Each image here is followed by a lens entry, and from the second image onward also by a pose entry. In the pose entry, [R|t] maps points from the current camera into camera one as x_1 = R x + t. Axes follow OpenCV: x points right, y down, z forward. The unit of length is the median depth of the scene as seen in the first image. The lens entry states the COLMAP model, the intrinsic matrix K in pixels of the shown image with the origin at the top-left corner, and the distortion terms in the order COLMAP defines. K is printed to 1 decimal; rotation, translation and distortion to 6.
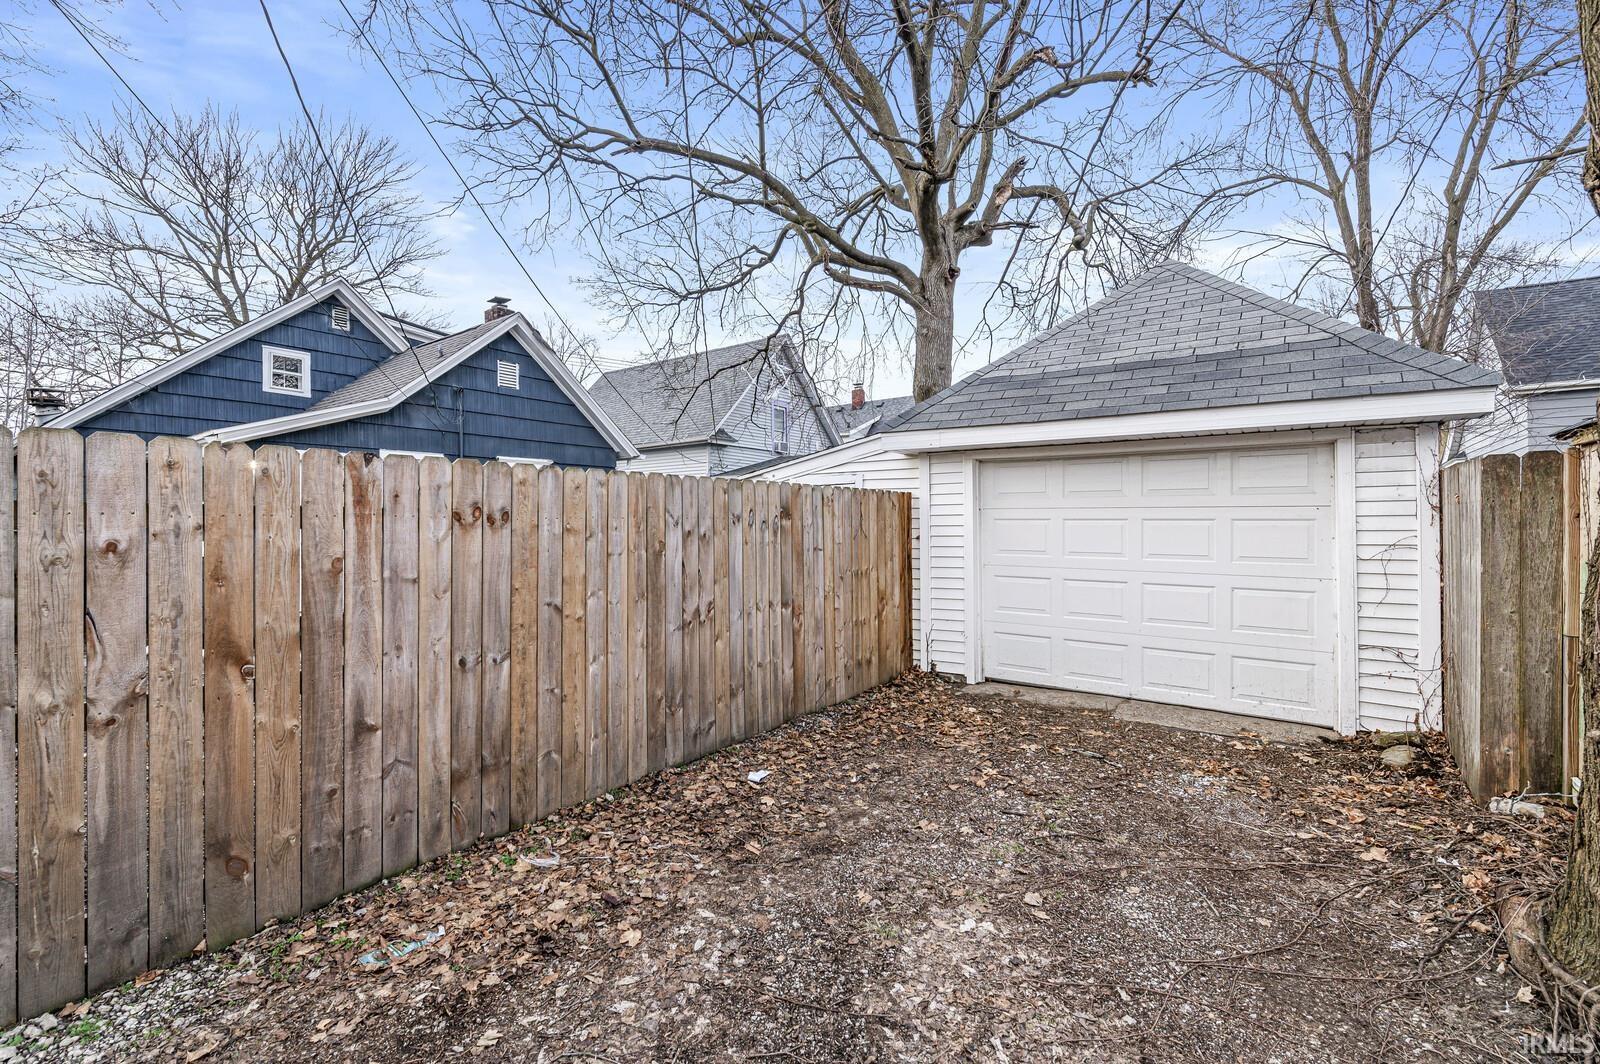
lens RADIAL K [[693.7, 0, 801.6], [0, 693.7, 523.2], [0, 0, 1]] dist [0.002443, -0.000732]
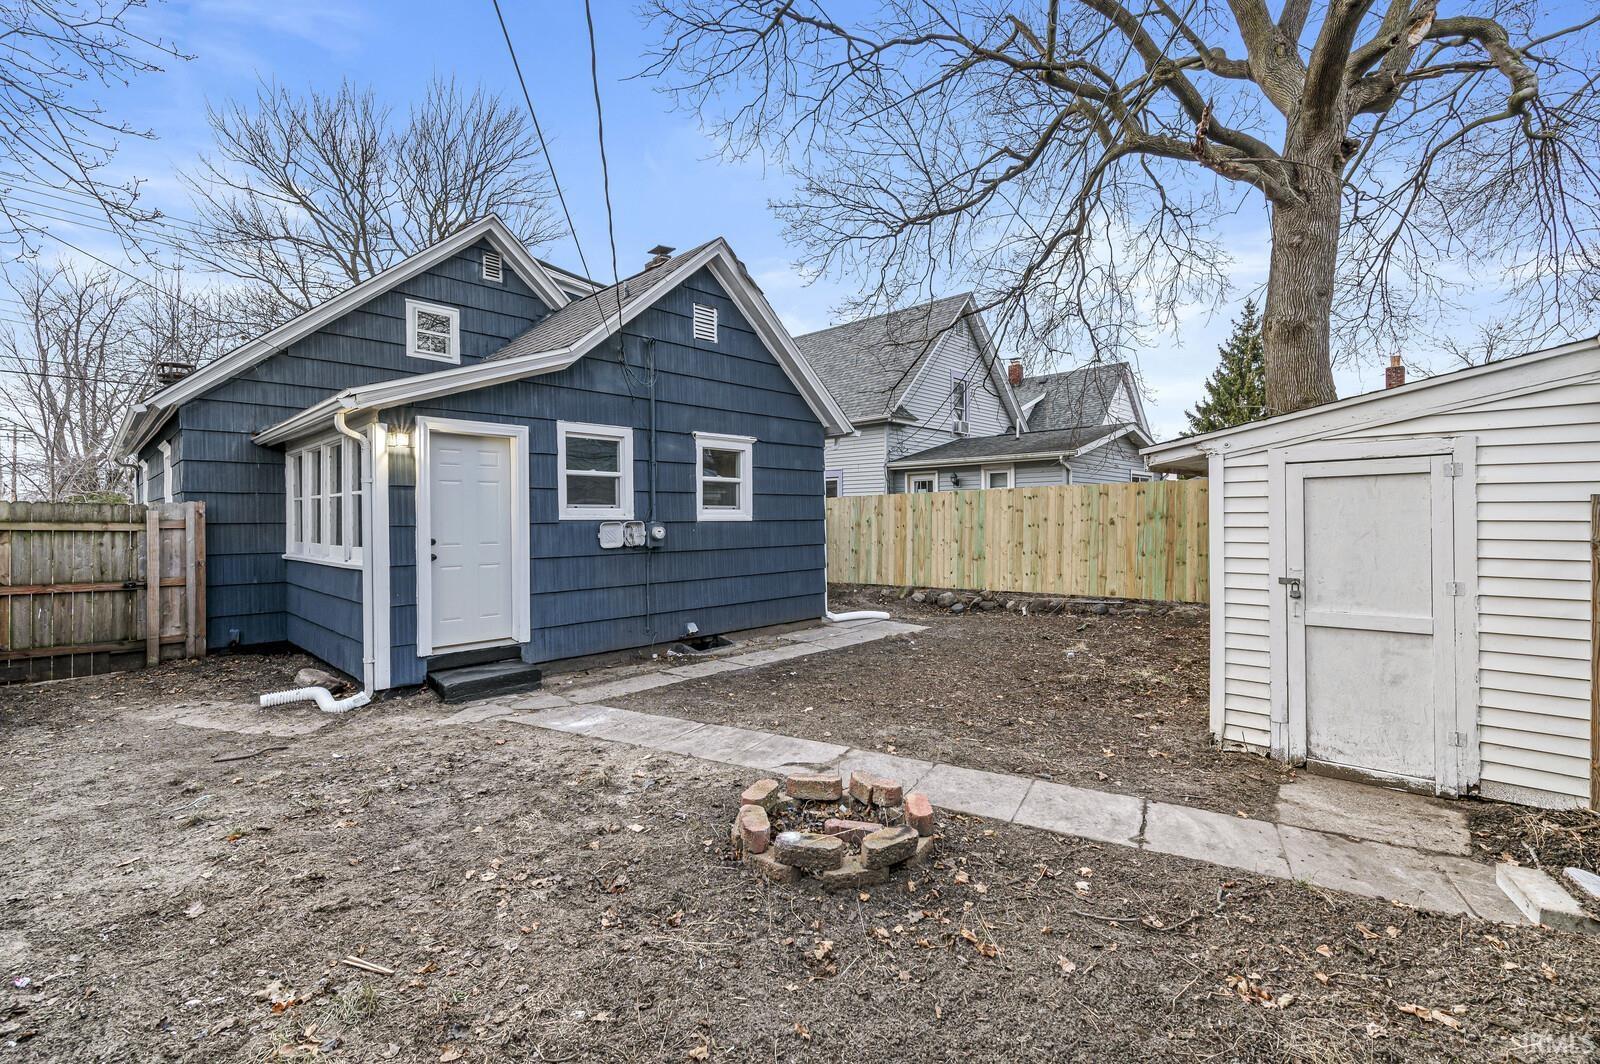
lens RADIAL K [[693.7, 0, 798.6], [0, 693.7, 527.3], [0, 0, 1]] dist [0.002443, -0.000732]
pose [[0.991030, 0.004412, -0.133566, -0.181113], [-0.001914, 0.999821, 0.018825, -0.005771], [0.133625, -0.018400, 0.990861, 0.216179]]
